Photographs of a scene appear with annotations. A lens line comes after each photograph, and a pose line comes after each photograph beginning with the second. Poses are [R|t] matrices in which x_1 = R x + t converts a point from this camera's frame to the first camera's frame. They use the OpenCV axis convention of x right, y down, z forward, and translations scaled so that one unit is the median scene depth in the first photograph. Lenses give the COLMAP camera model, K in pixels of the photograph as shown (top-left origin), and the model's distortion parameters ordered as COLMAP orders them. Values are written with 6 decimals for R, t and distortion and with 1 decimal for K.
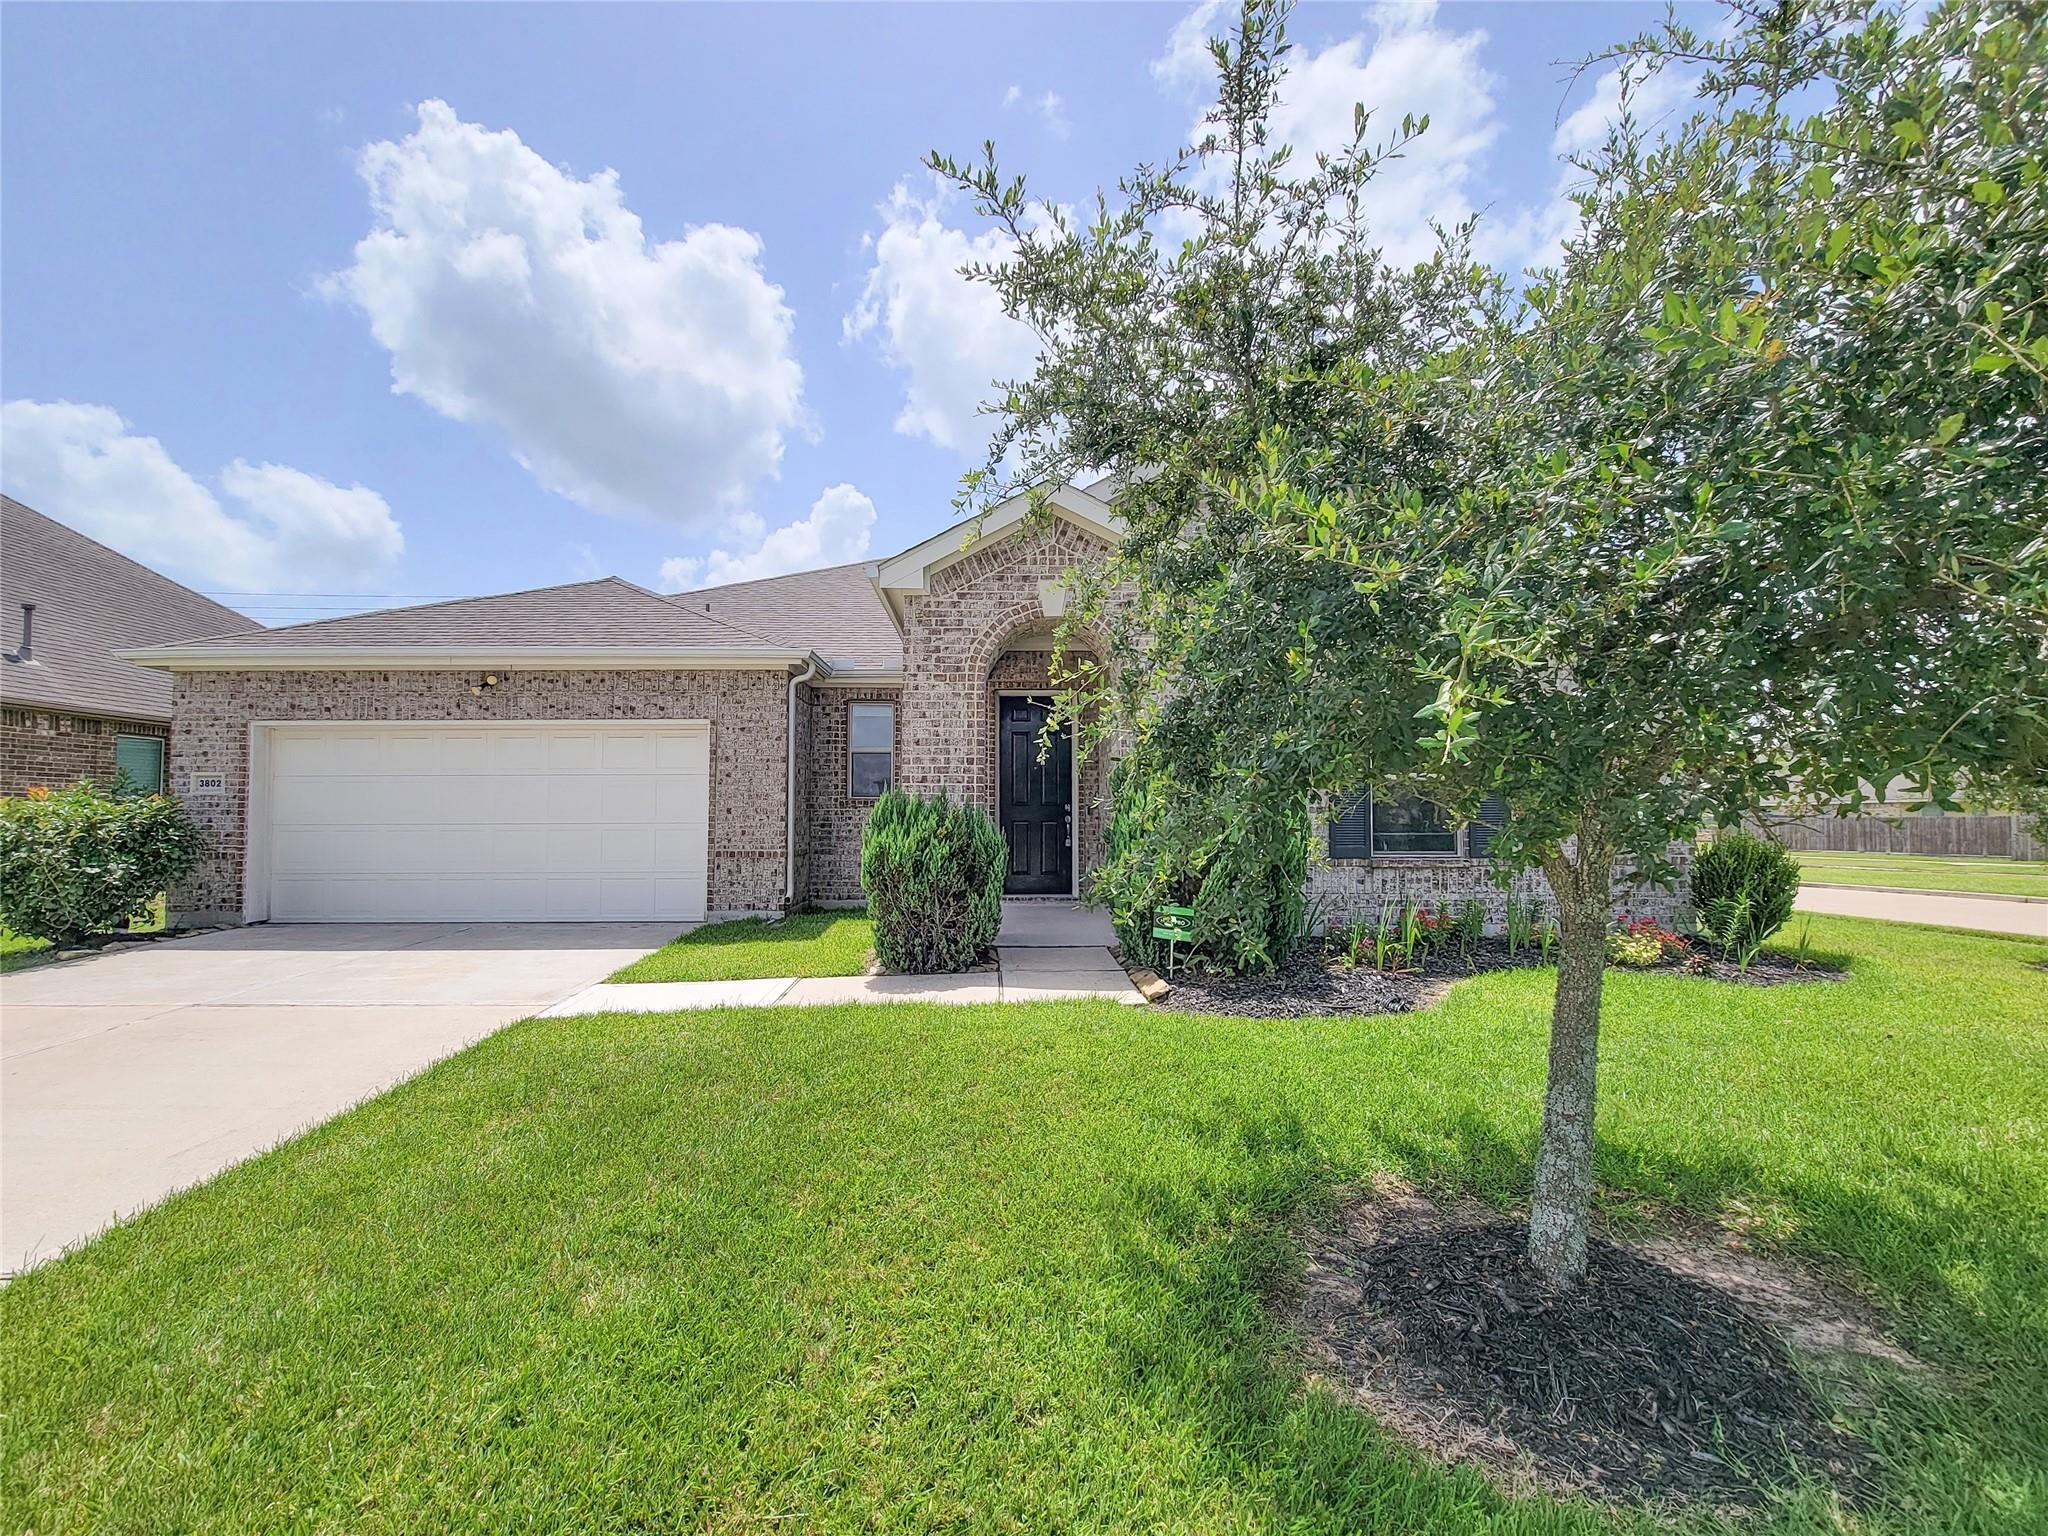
lens RADIAL K [[844.5, 0, 1029.3], [0, 844.5, 796.3], [0, 0, 1]] dist [0.001694, -0.000663]
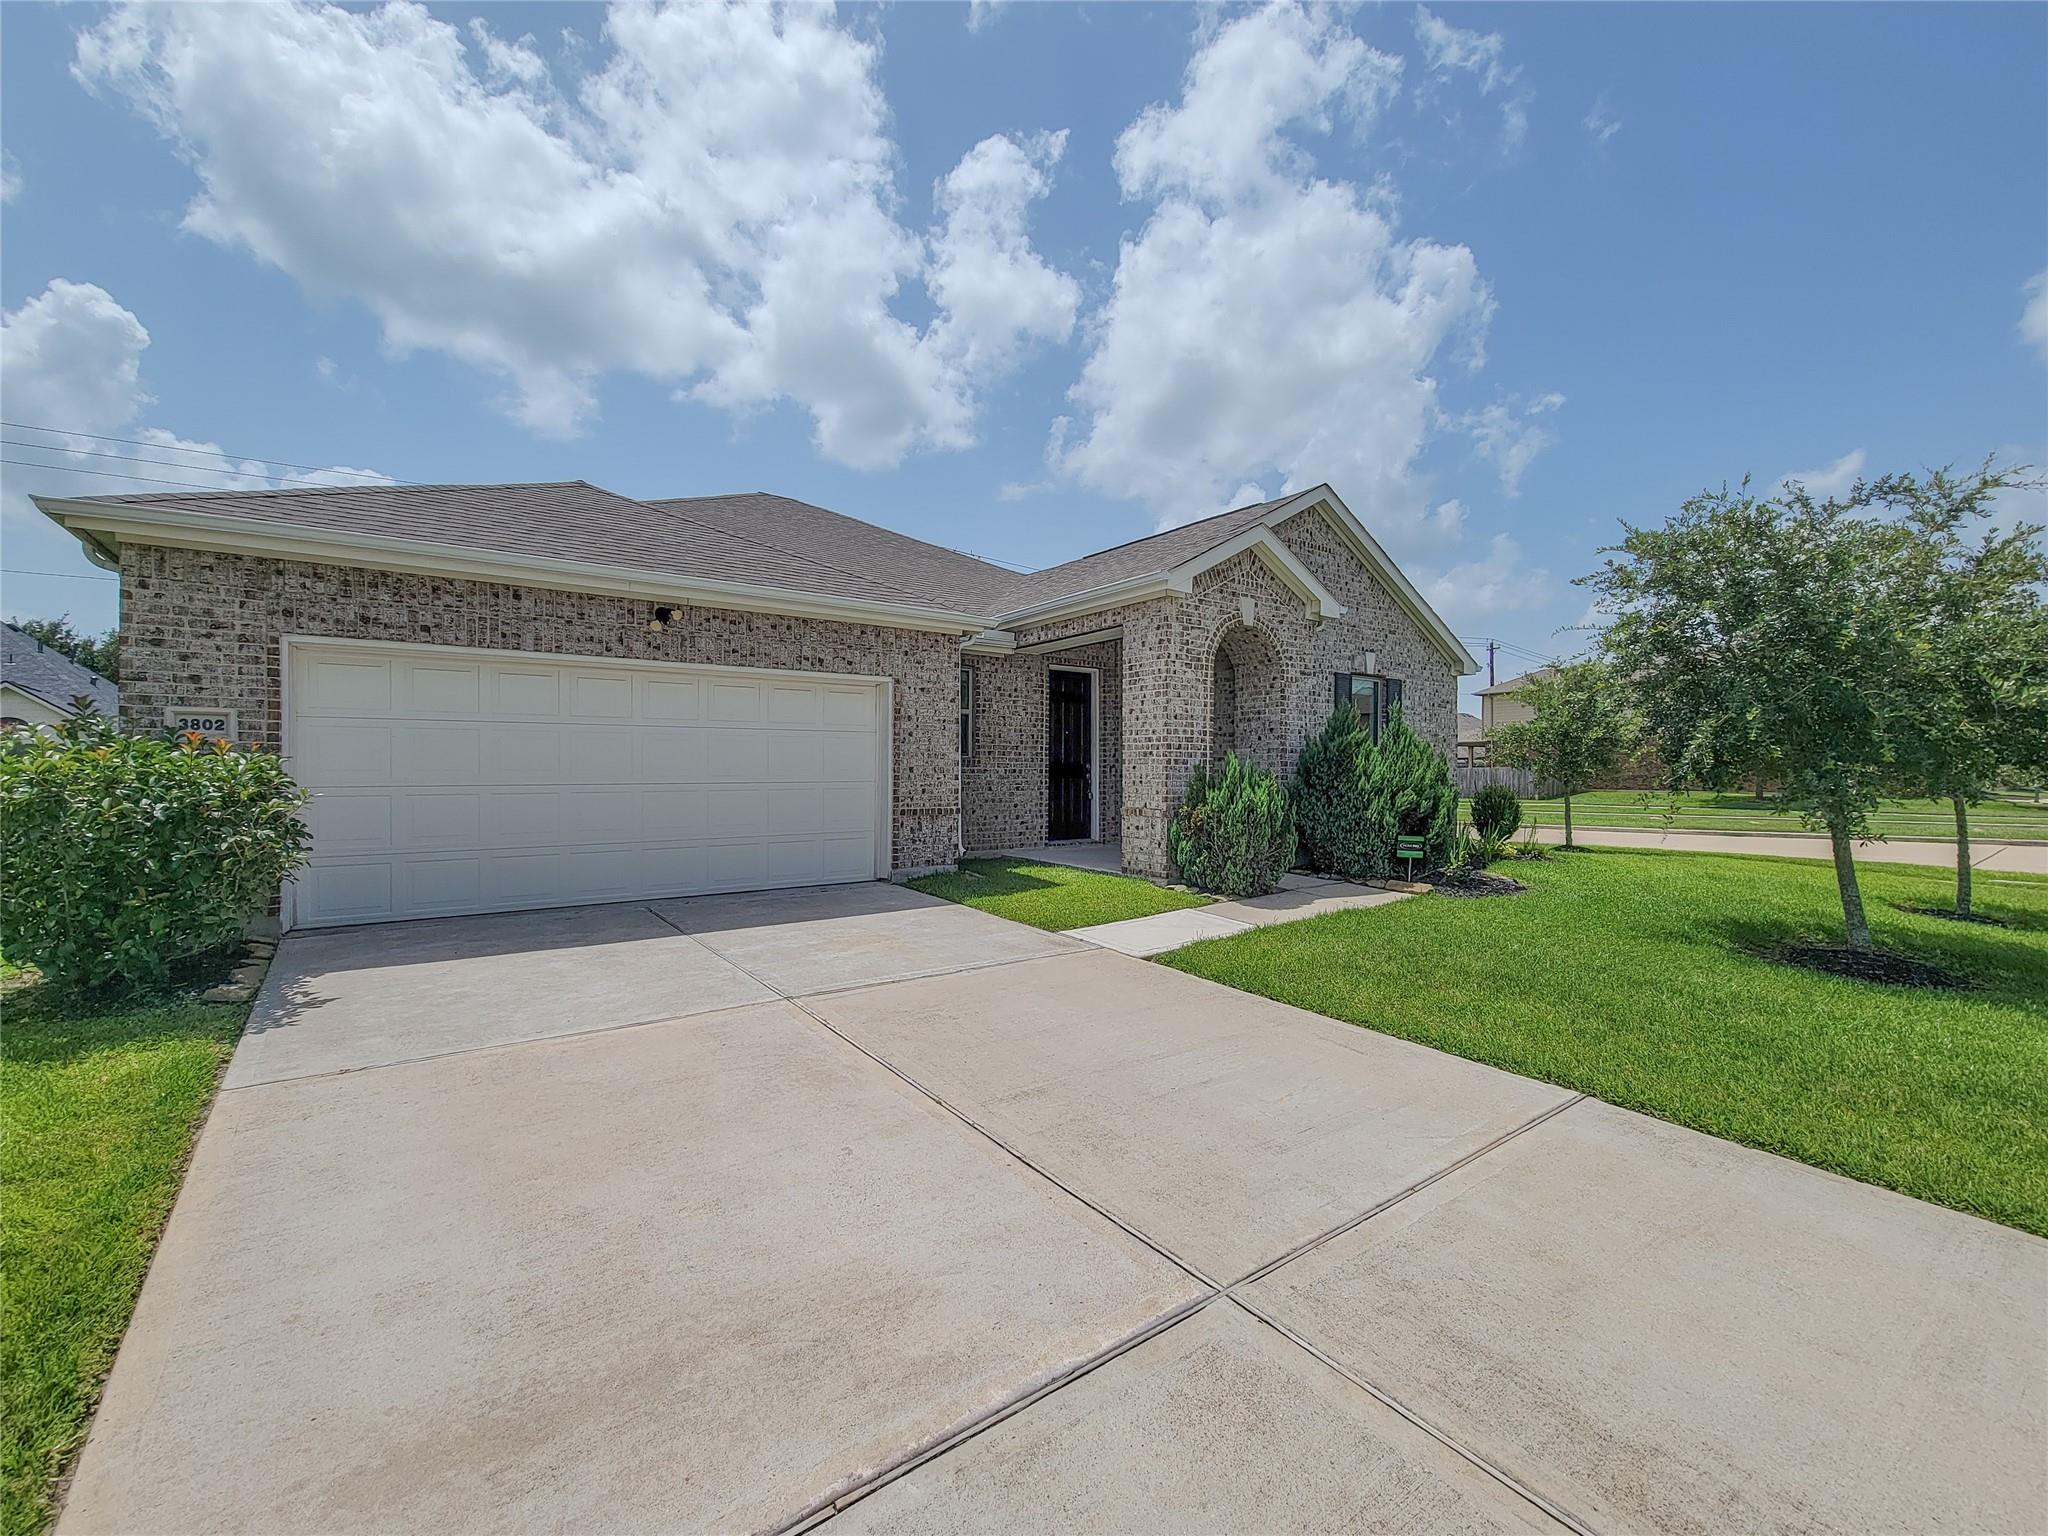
lens RADIAL K [[830.5, 0, 1028.0], [0, 830.5, 774.5], [0, 0, 1]] dist [0.004650, -0.005341]
pose [[0.813483, 0.000118, 0.581588, -0.823128], [-0.019432, 0.999447, 0.026977, -0.006430], [-0.581264, -0.033247, 0.813036, 0.108741]]
